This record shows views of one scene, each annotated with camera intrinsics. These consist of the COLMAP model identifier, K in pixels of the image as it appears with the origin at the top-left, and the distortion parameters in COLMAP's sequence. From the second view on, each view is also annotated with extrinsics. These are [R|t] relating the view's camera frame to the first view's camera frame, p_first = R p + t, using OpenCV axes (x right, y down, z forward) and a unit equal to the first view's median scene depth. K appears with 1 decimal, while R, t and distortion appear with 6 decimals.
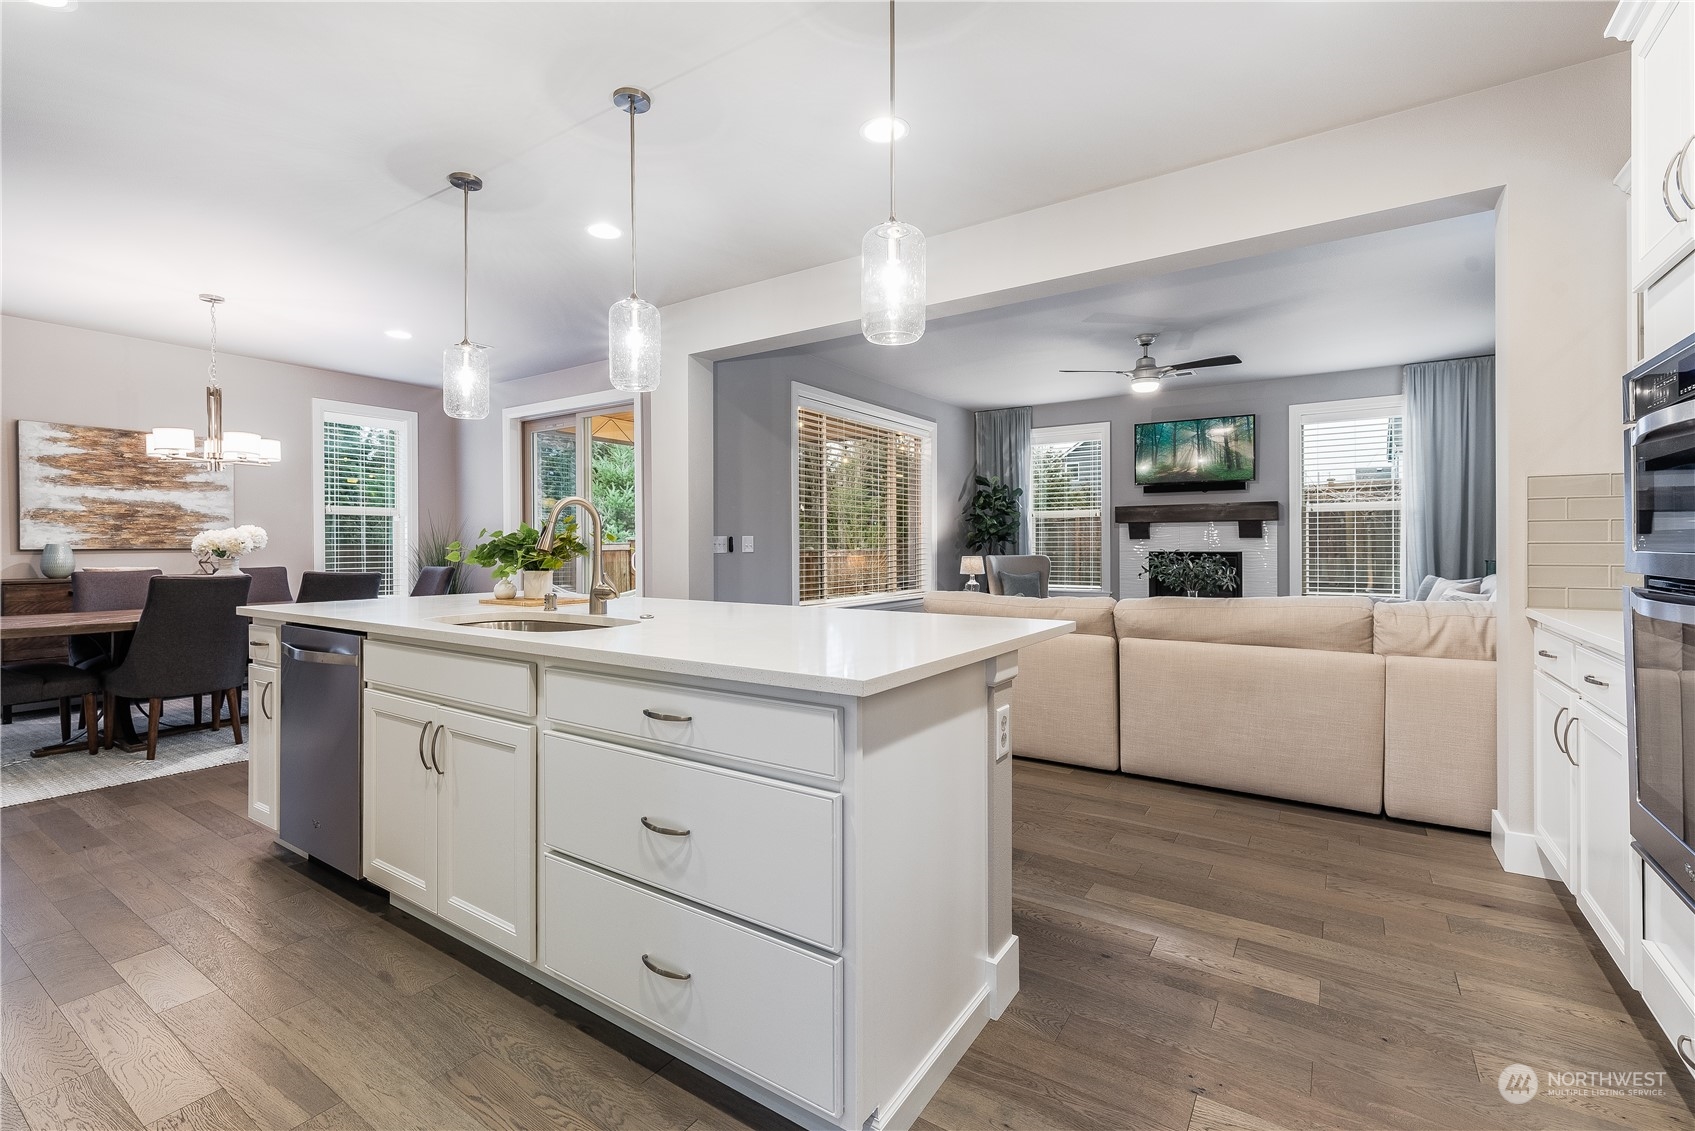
lens RADIAL K [[745.6, 0, 845.2], [0, 745.6, 554.7], [0, 0, 1]] dist [-0.003025, -0.000181]
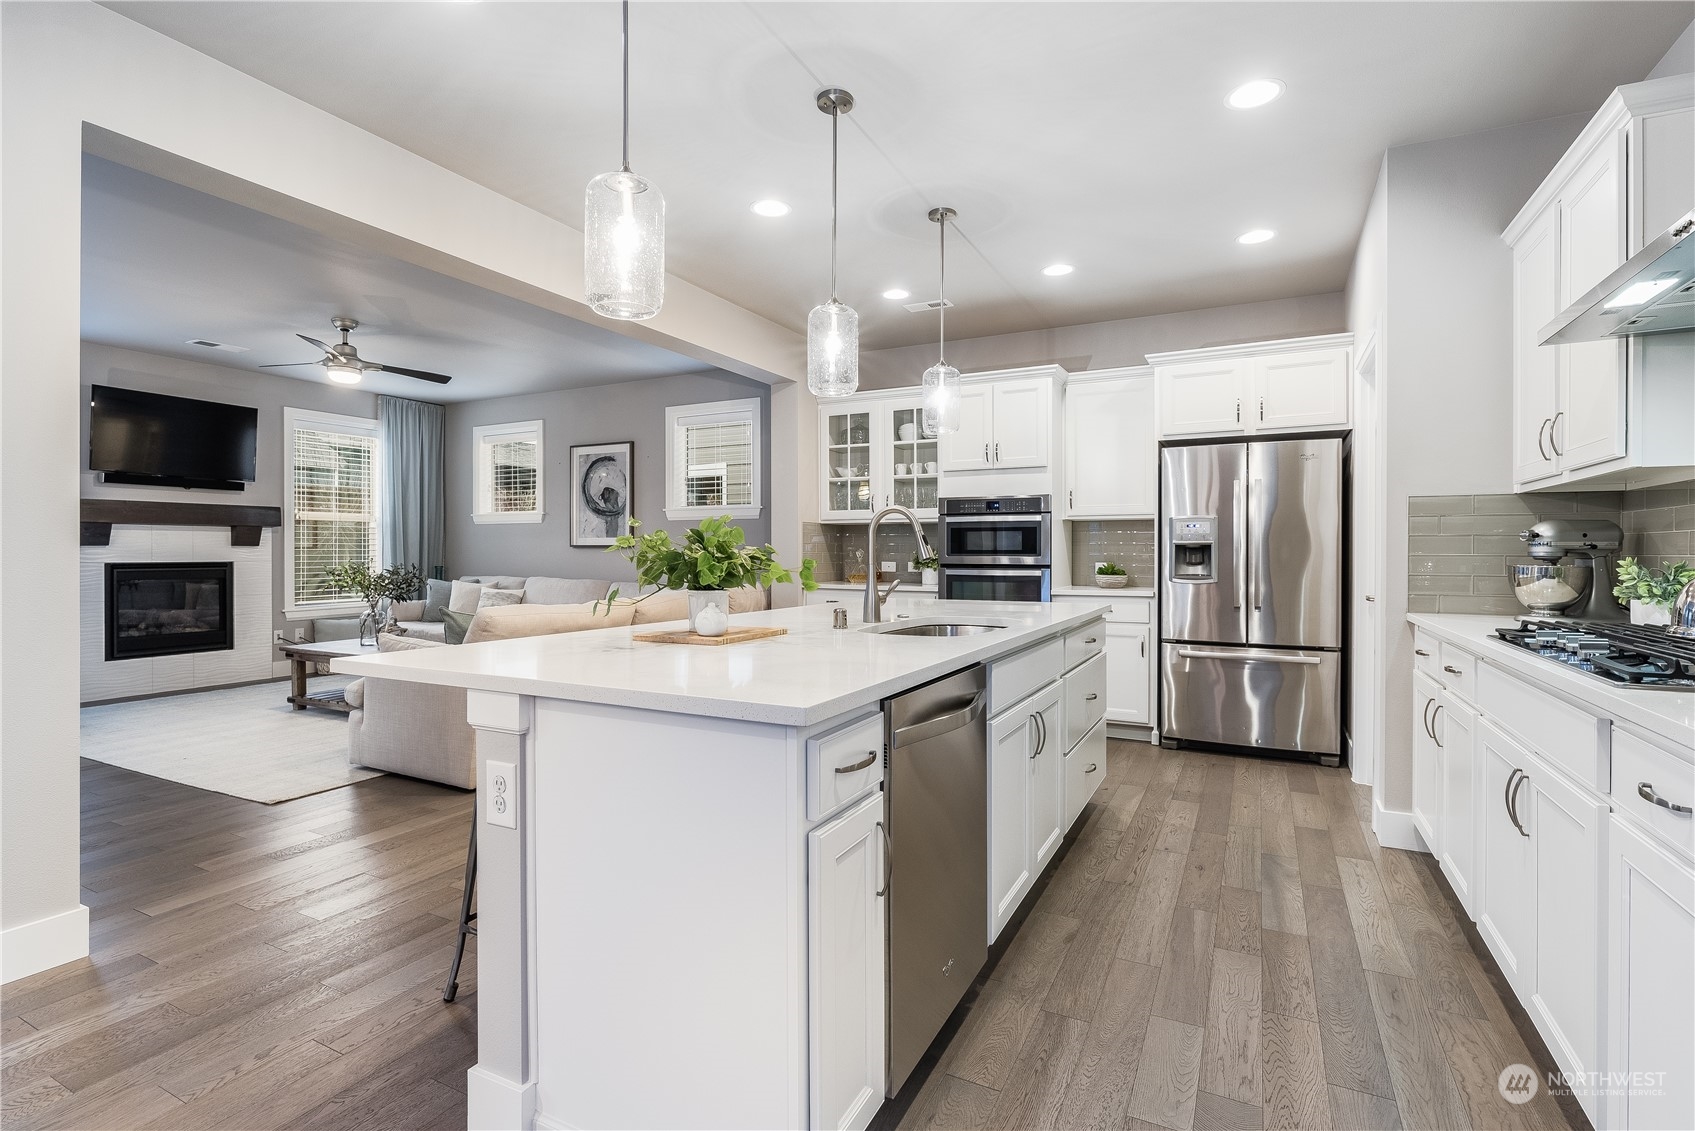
lens RADIAL K [[801.6, 0, 858.0], [0, 801.6, 555.4], [0, 0, 1]] dist [-0.006982, 0.000841]
pose [[-0.125049, -0.001304, 0.992150, -0.621811], [0.011422, 0.999931, 0.002753, -0.007071], [-0.992085, 0.011677, -0.125026, 0.511170]]
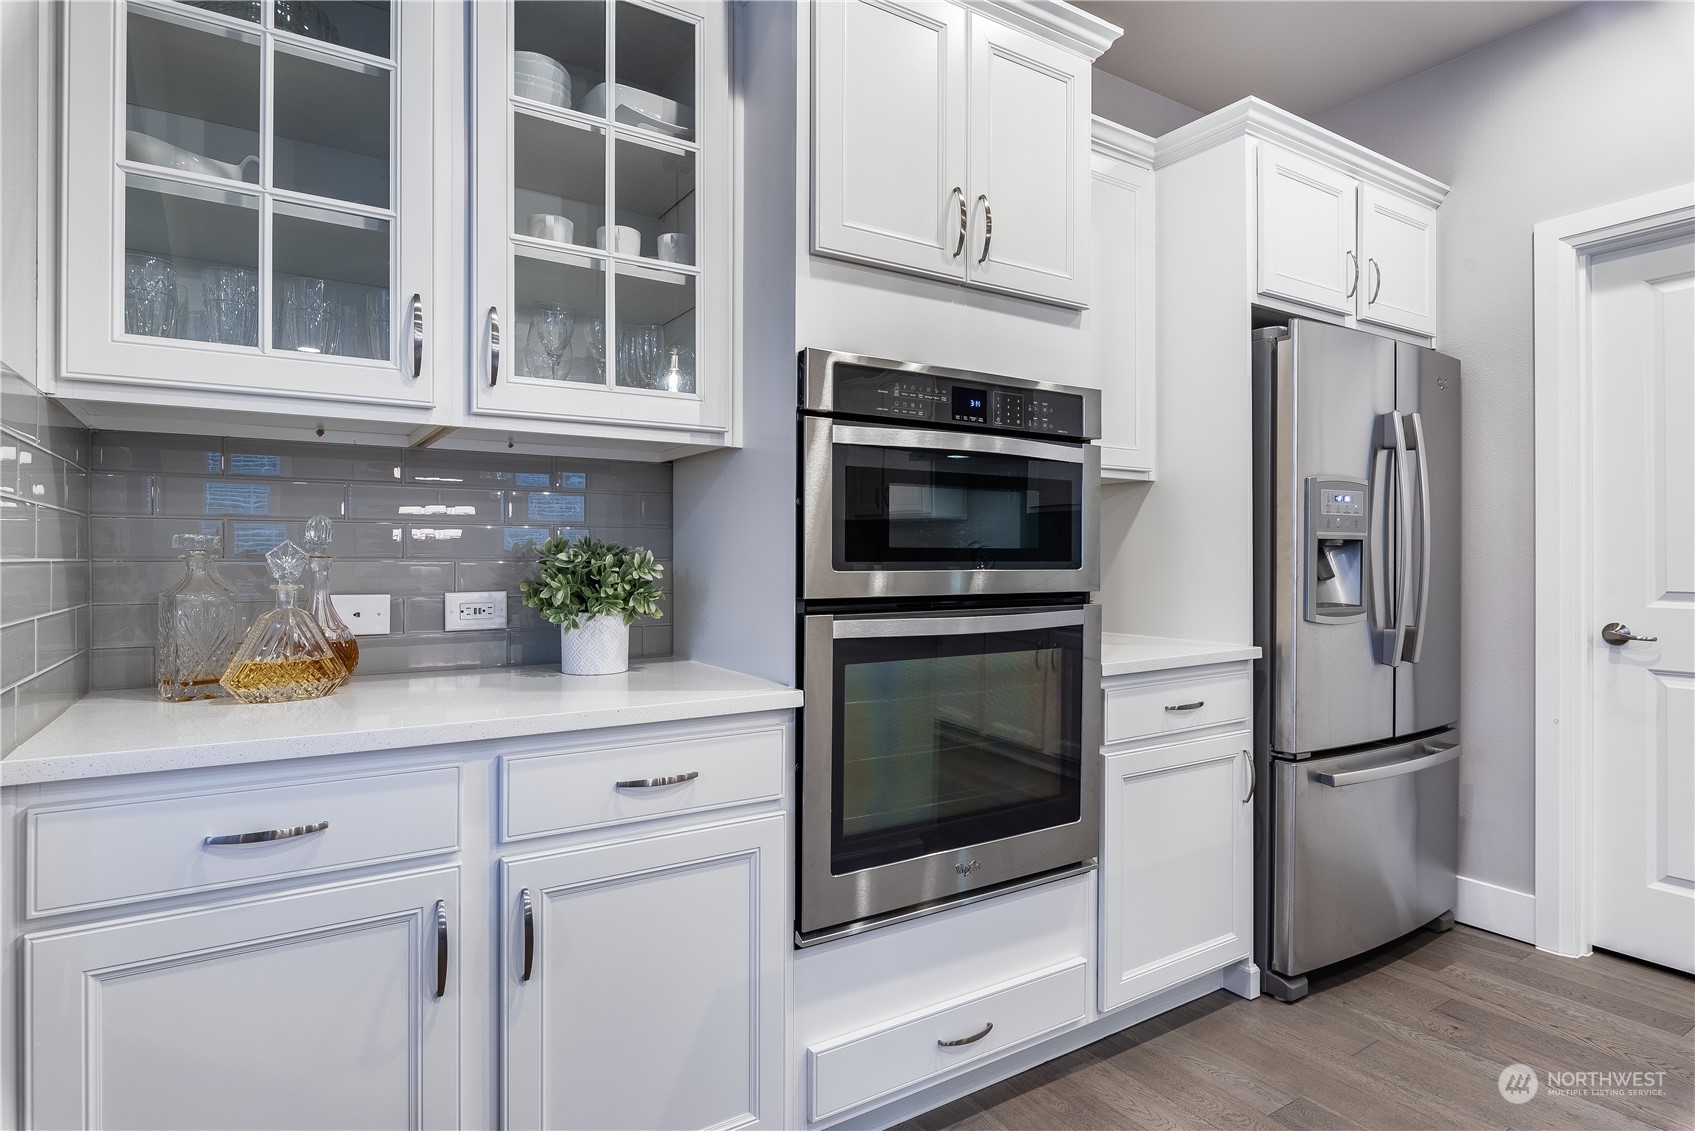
lens RADIAL K [[901.0, 0, 849.2], [0, 901.0, 556.5], [0, 0, 1]] dist [-0.003907, -0.003520]
pose [[-0.915359, 0.005326, 0.402603, 0.161073], [0.007384, 0.999966, 0.003559, -0.007557], [-0.402570, 0.006231, -0.915368, 0.547692]]
